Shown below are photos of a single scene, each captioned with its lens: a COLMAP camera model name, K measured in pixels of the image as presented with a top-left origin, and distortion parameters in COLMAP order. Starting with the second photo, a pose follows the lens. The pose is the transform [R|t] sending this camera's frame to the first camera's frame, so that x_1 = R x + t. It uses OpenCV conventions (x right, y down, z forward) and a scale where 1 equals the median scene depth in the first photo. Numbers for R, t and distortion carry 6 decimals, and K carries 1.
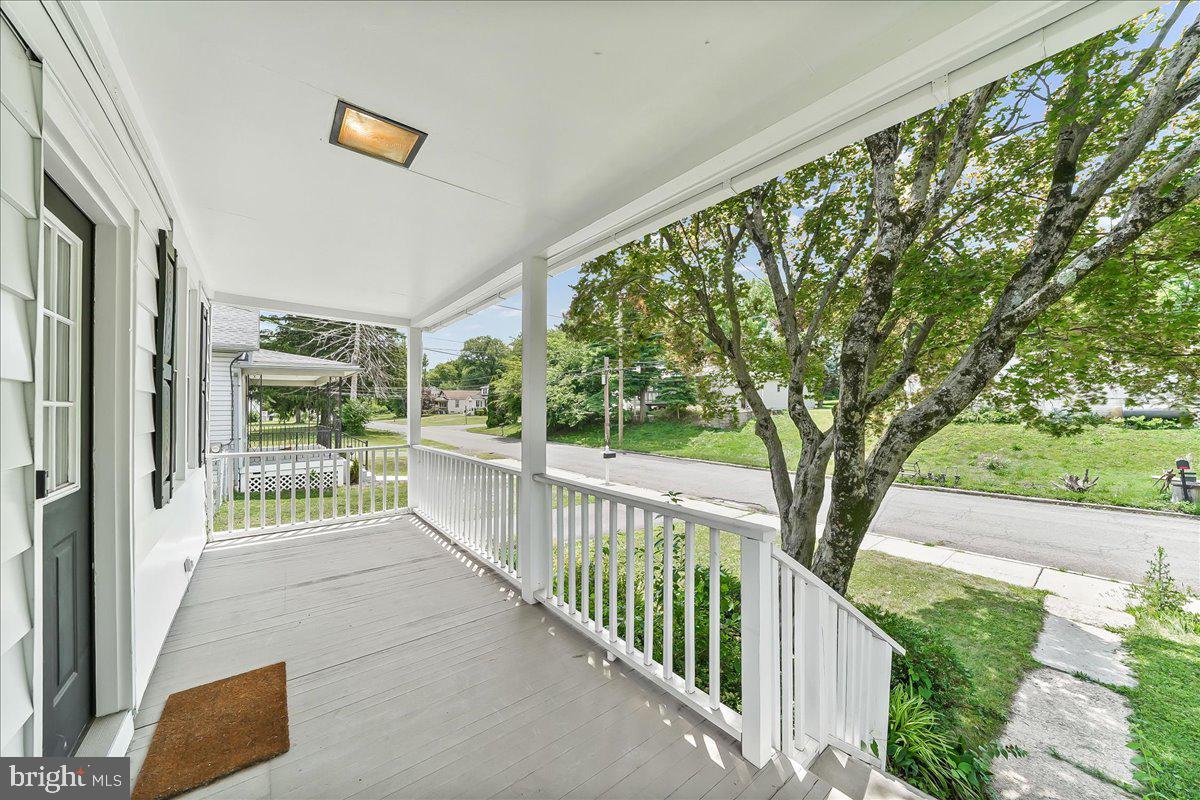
lens RADIAL K [[429.5, 0, 600.1], [0, 429.5, 413.5], [0, 0, 1]] dist [-0.000294, -0.000005]
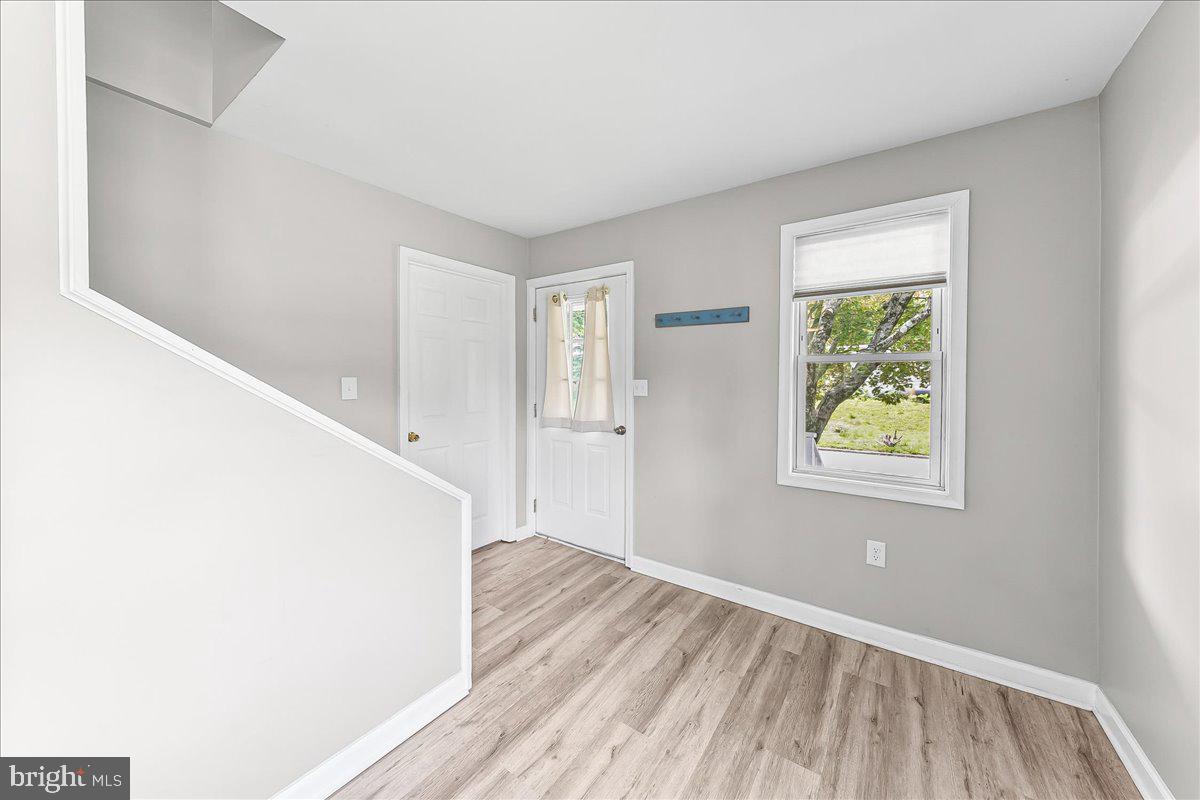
lens RADIAL K [[419.8, 0, 598.4], [0, 419.8, 393.4], [0, 0, 1]] dist [0.000203, -0.000045]
pose [[0.971709, 0.008347, 0.236032, -0.437528], [-0.011271, 0.999876, 0.011040, 0.005385], [-0.235911, -0.013388, 0.971682, -0.340131]]
